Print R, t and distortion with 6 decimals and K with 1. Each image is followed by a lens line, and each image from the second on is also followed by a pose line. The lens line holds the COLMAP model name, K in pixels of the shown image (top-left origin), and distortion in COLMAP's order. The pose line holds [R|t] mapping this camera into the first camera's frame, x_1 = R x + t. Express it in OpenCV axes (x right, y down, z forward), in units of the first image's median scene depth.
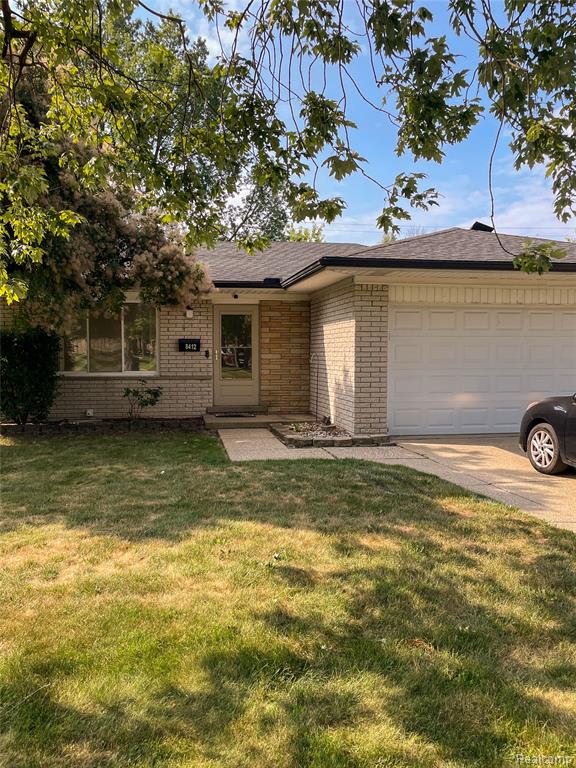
lens RADIAL K [[611.1, 0, 226.0], [0, 611.1, 384.2], [0, 0, 1]] dist [-0.001418, -0.002548]
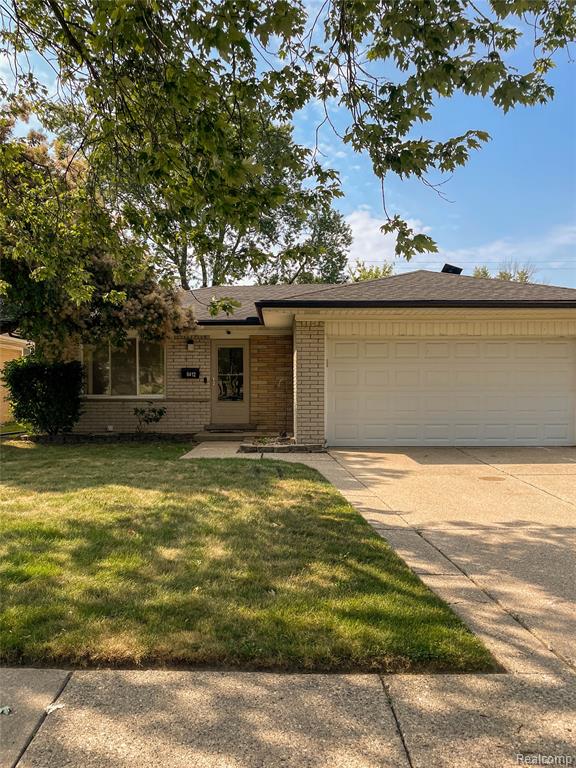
lens RADIAL K [[601.0, 0, 231.8], [0, 601.0, 384.6], [0, 0, 1]] dist [0.000152, -0.000215]
pose [[0.987259, -0.000042, -0.159121, 0.216542], [-0.009167, 0.998324, -0.057139, 0.026704], [0.158857, 0.057870, 0.985604, -0.160768]]
